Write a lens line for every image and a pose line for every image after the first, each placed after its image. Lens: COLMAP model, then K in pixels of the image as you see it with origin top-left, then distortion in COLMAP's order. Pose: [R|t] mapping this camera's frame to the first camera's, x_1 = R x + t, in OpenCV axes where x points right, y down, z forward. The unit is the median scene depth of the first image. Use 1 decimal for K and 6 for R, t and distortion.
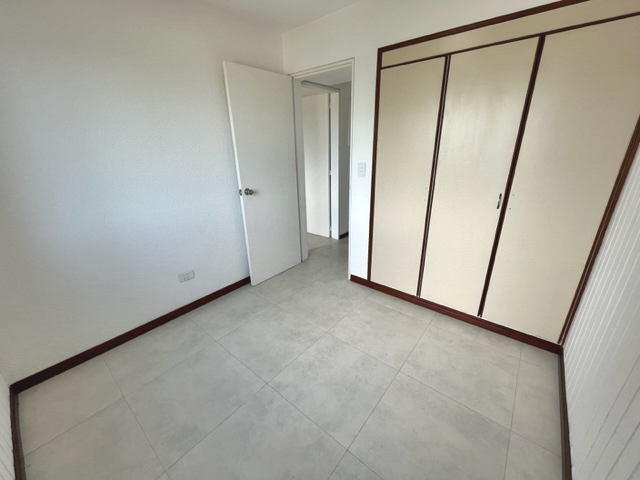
lens RADIAL K [[261.2, 0, 319.8], [0, 261.2, 237.1], [0, 0, 1]] dist [-0.001297, 0.001270]
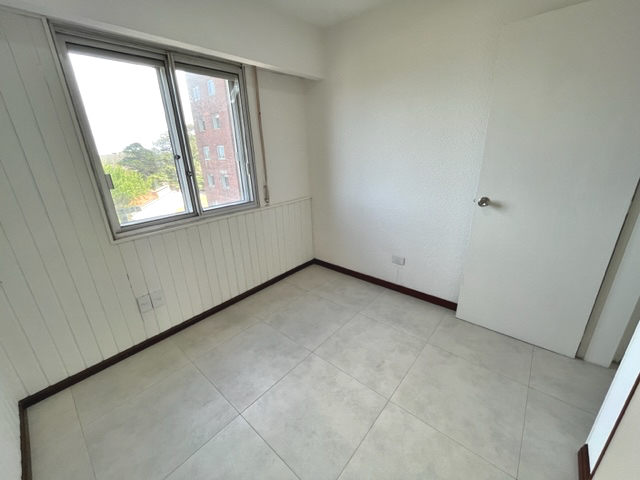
lens RADIAL K [[261.2, 0, 324.6], [0, 261.2, 243.5], [0, 0, 1]] dist [-0.001297, 0.001270]
pose [[-0.017005, 0.361565, -0.932192, 0.523977], [-0.304359, 0.886209, 0.349283, -0.213447], [0.952406, 0.289661, 0.094976, 0.599839]]
